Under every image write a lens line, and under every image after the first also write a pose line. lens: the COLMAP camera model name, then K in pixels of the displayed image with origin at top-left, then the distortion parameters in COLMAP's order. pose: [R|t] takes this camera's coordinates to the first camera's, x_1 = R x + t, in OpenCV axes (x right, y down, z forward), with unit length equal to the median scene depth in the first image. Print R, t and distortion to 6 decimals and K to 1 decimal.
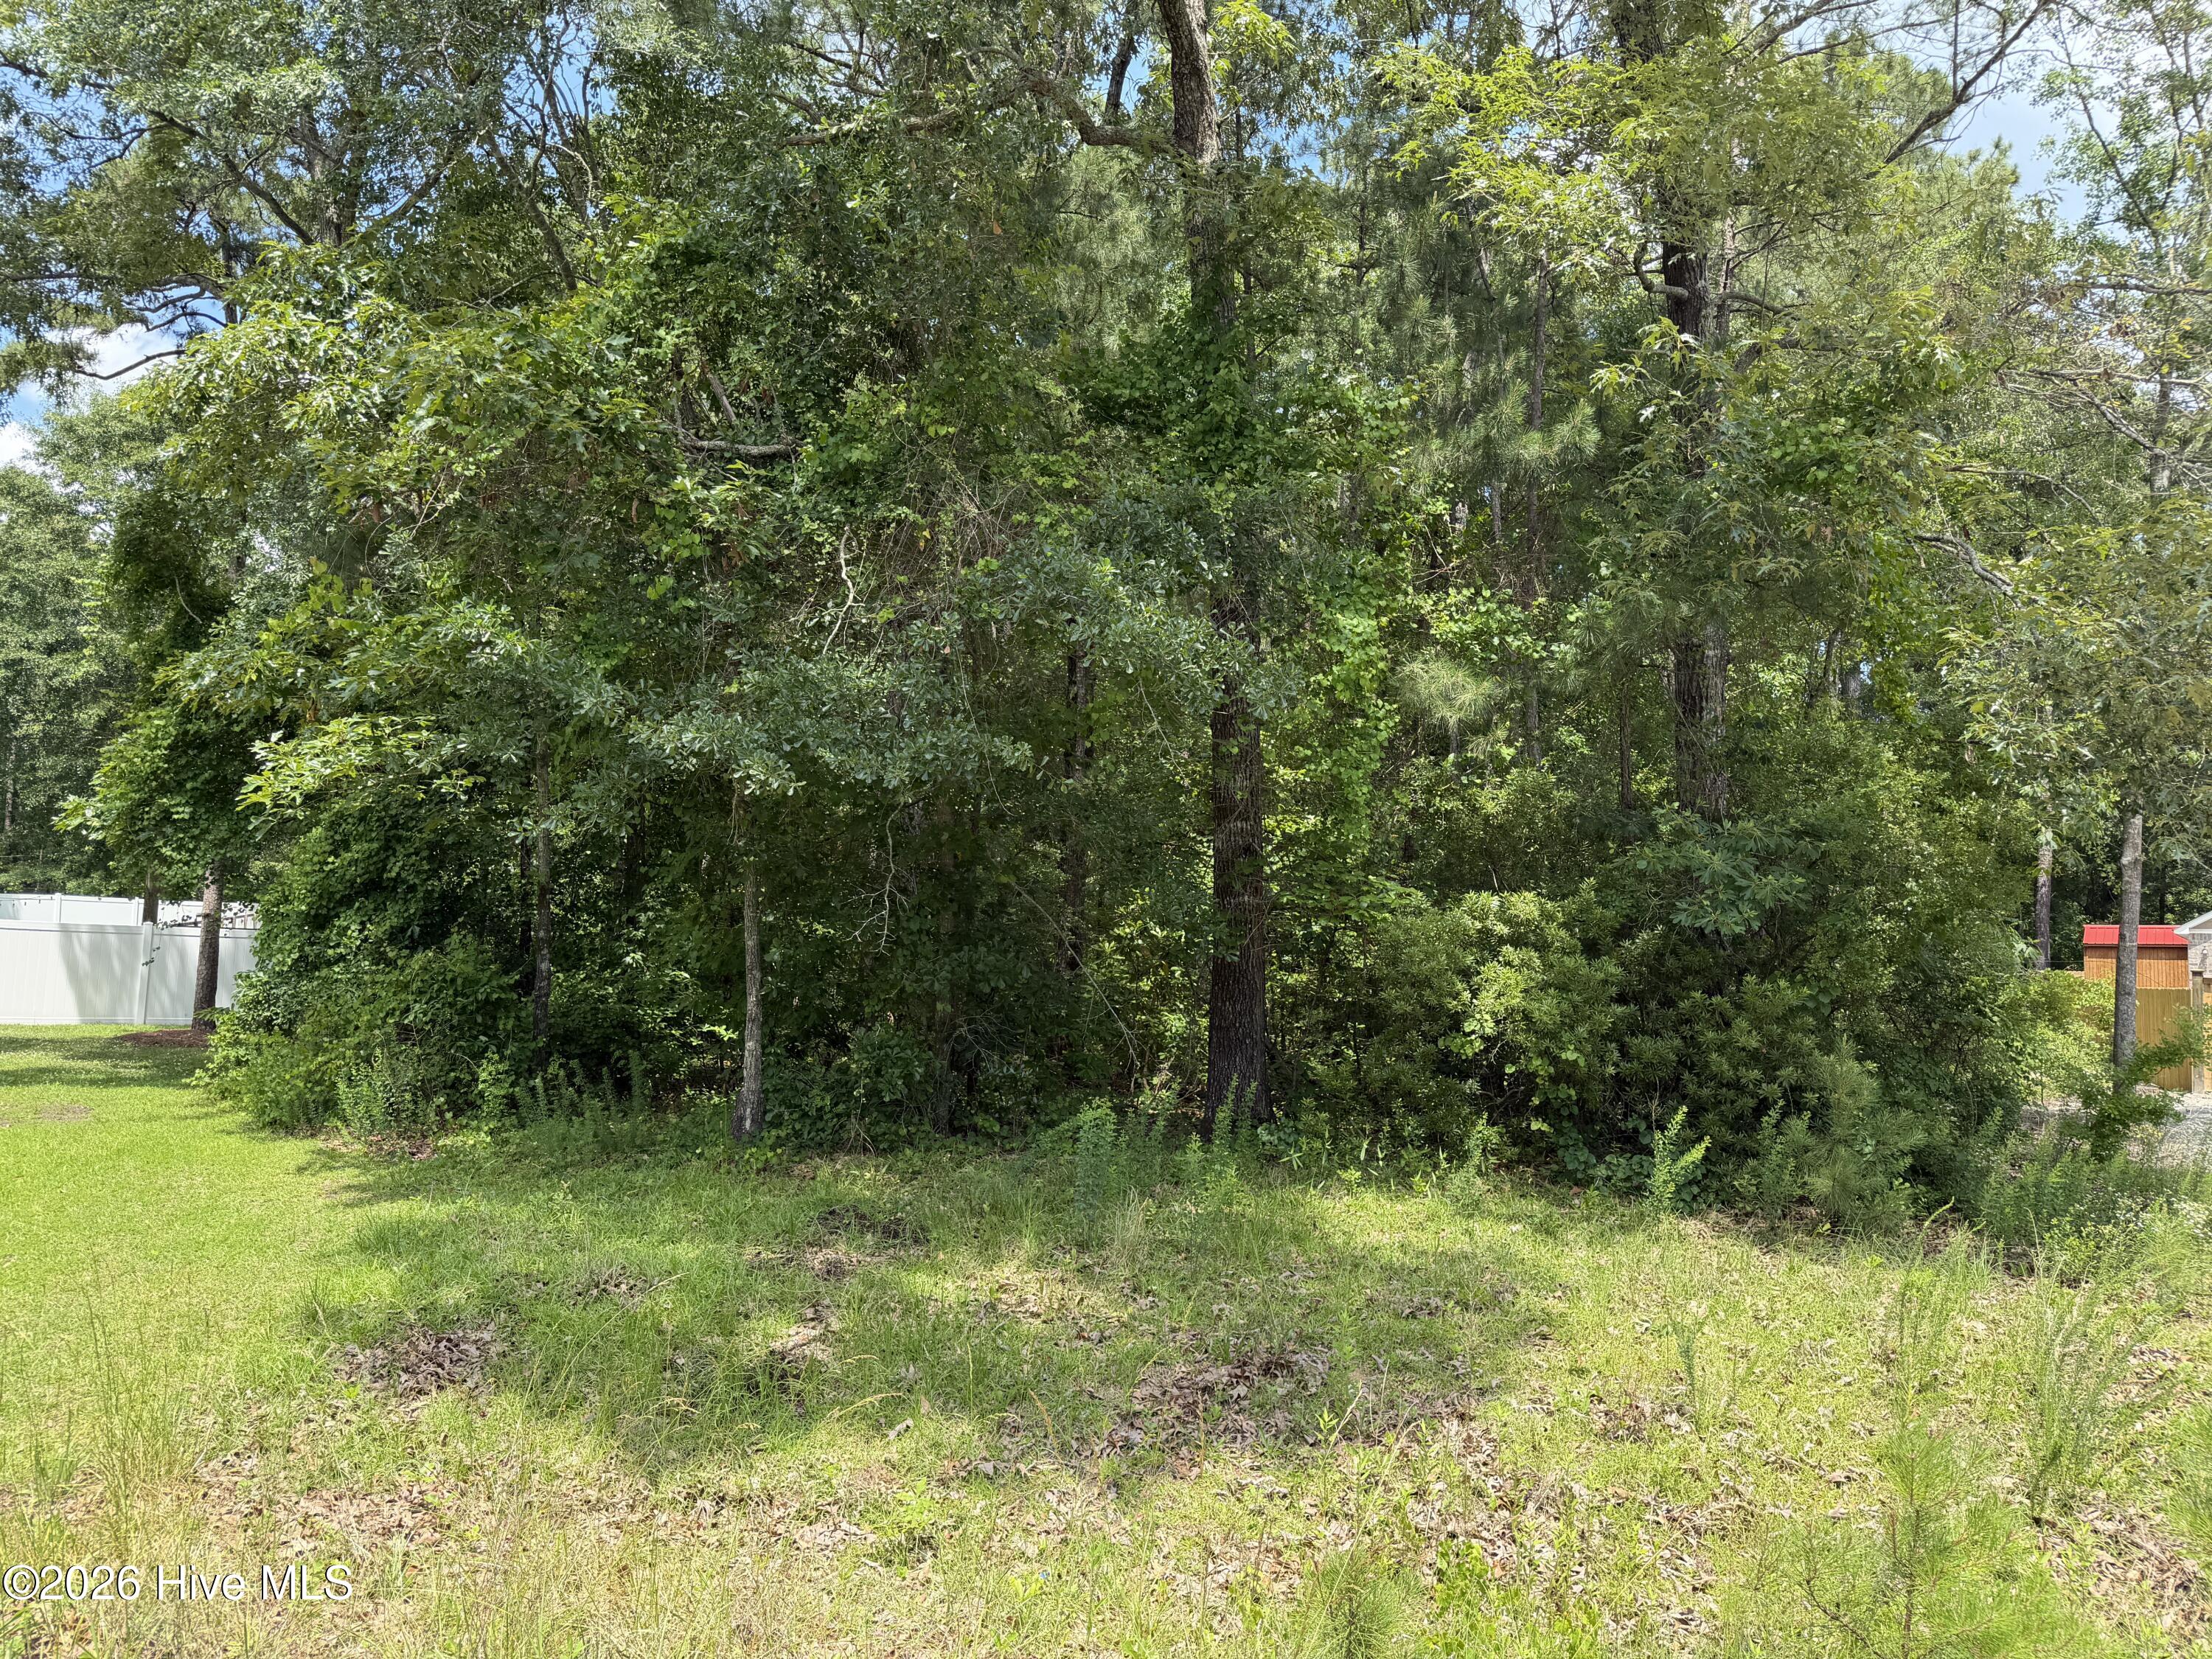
lens RADIAL K [[1677.3, 0, 1107.2], [0, 1677.3, 857.4], [0, 0, 1]] dist [0.000090, -0.003620]
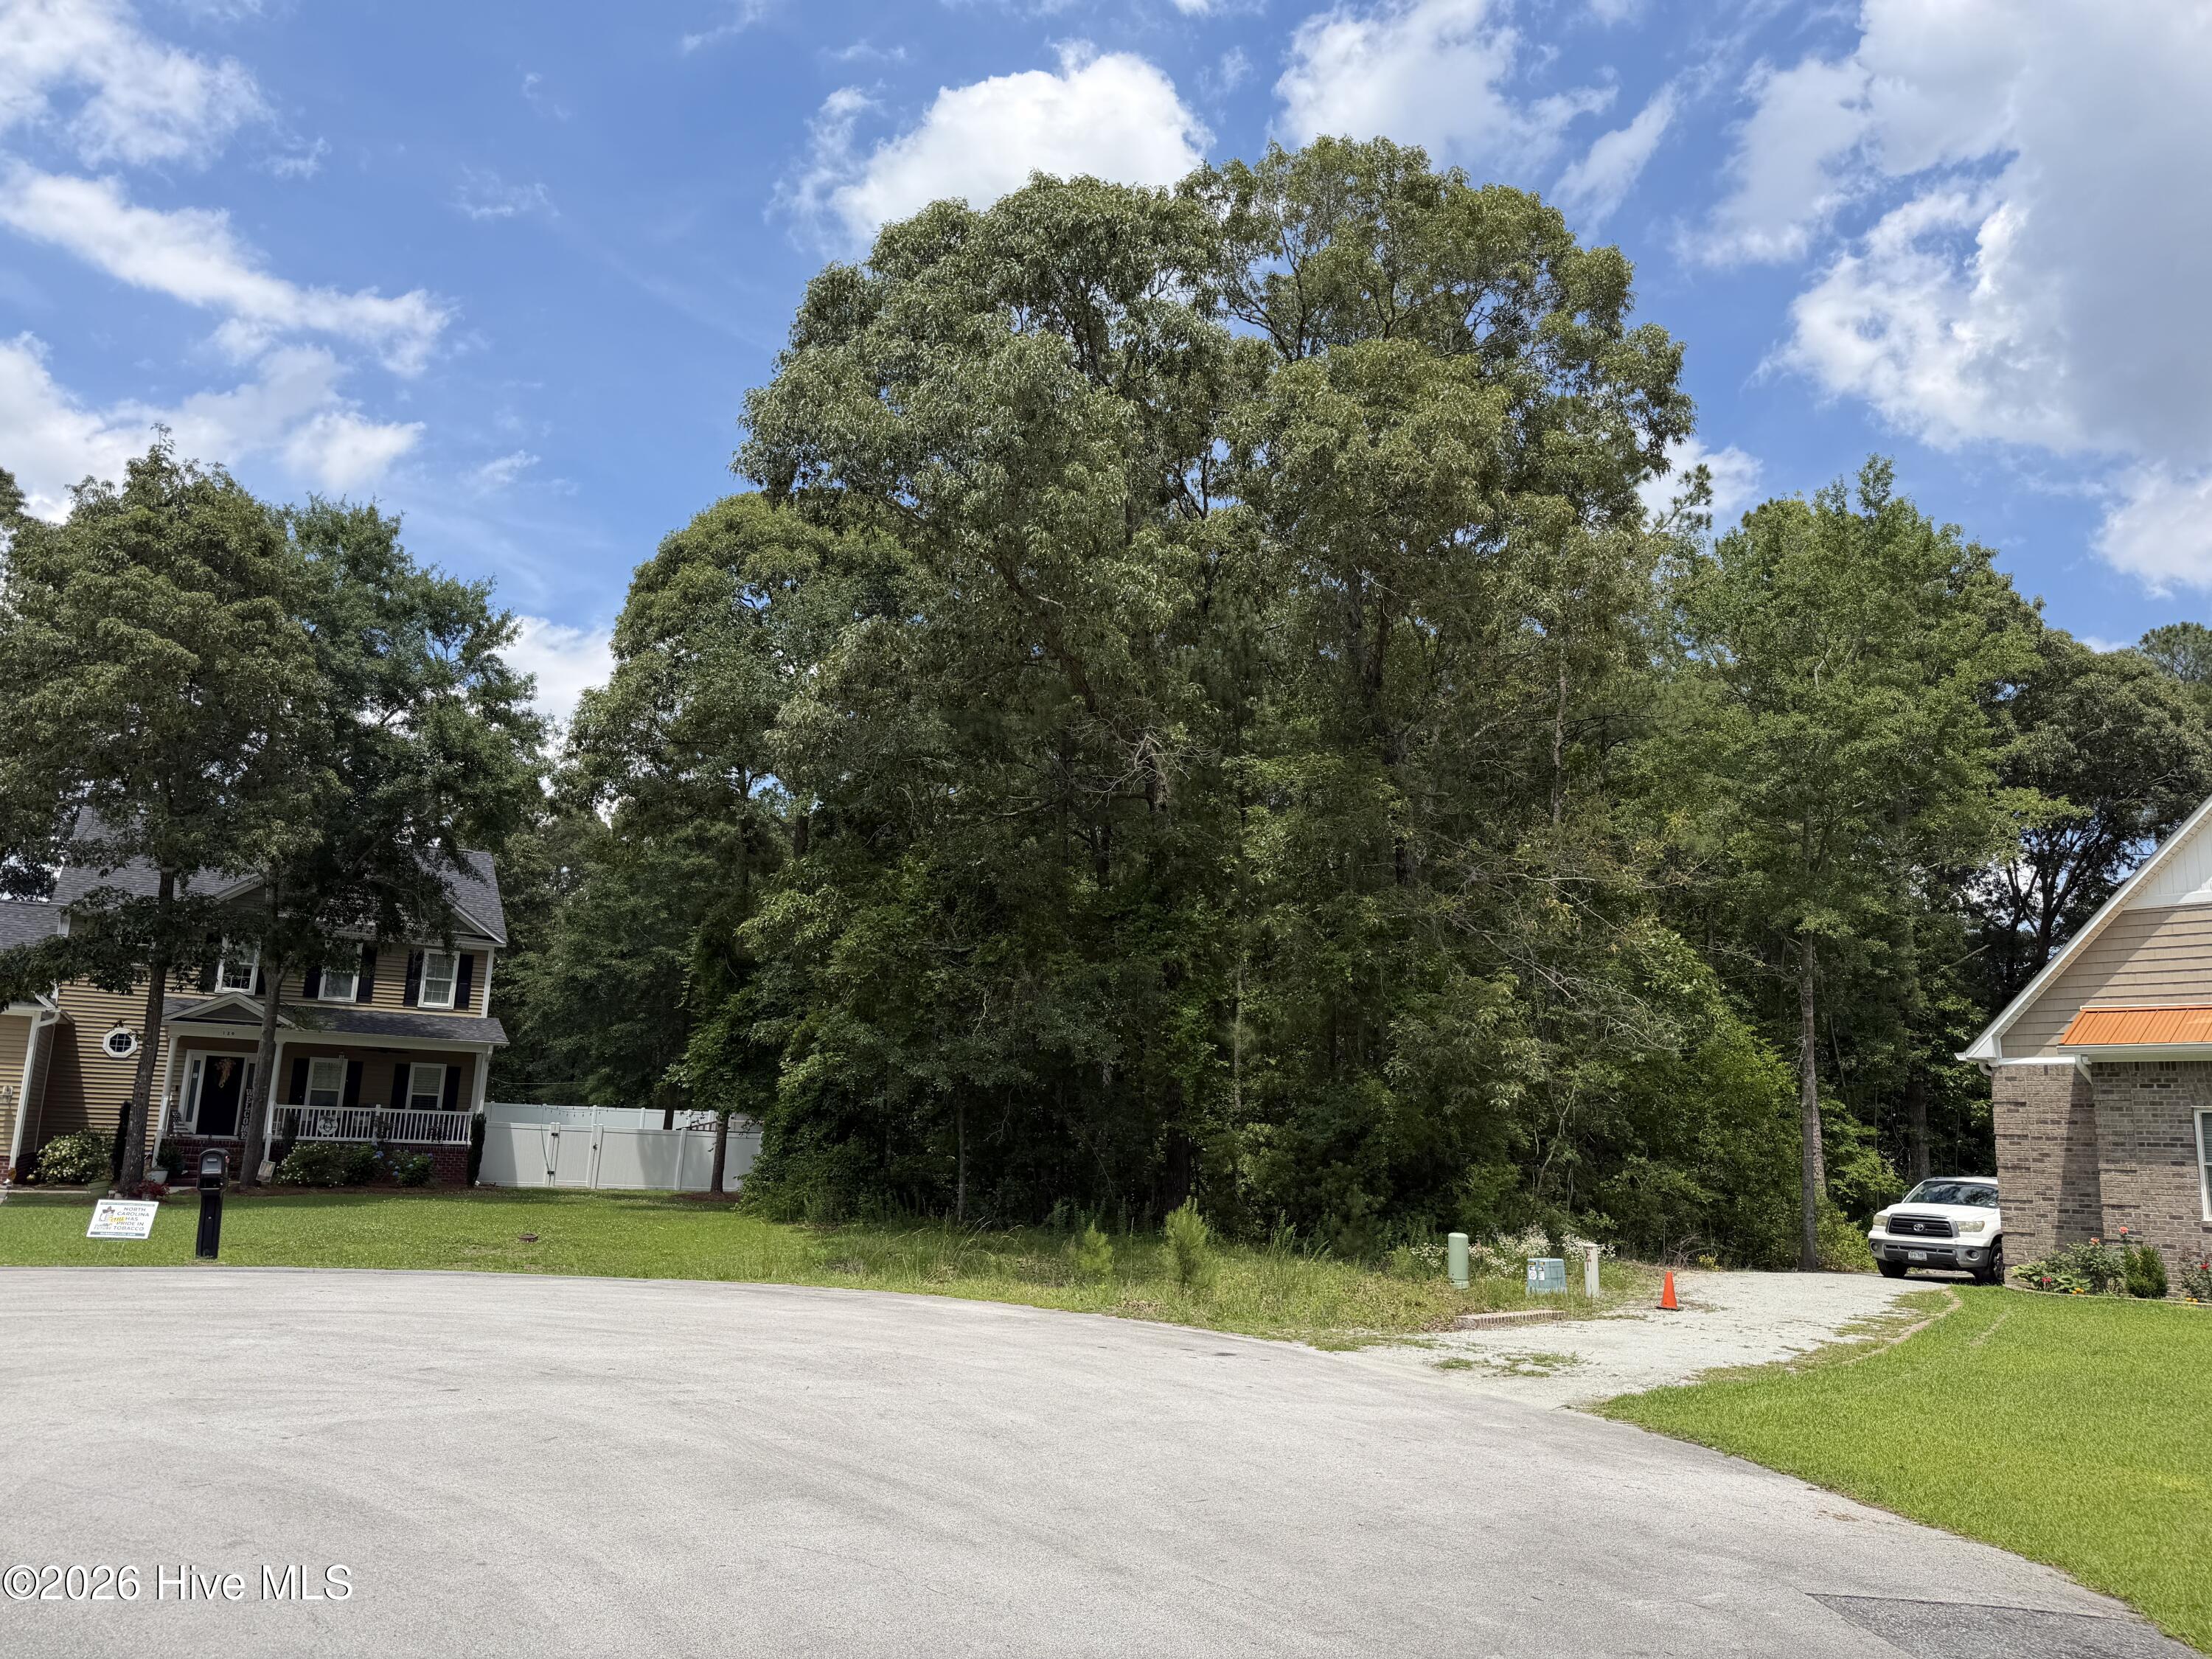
lens RADIAL K [[1647.1, 0, 1106.1], [0, 1647.1, 781.4], [0, 0, 1]] dist [0.006332, 0.005248]
pose [[0.974338, -0.041666, -0.221202, 0.467273], [0.004338, 0.986011, -0.166622, -0.056383], [0.225050, 0.161387, 0.960889, -1.160247]]
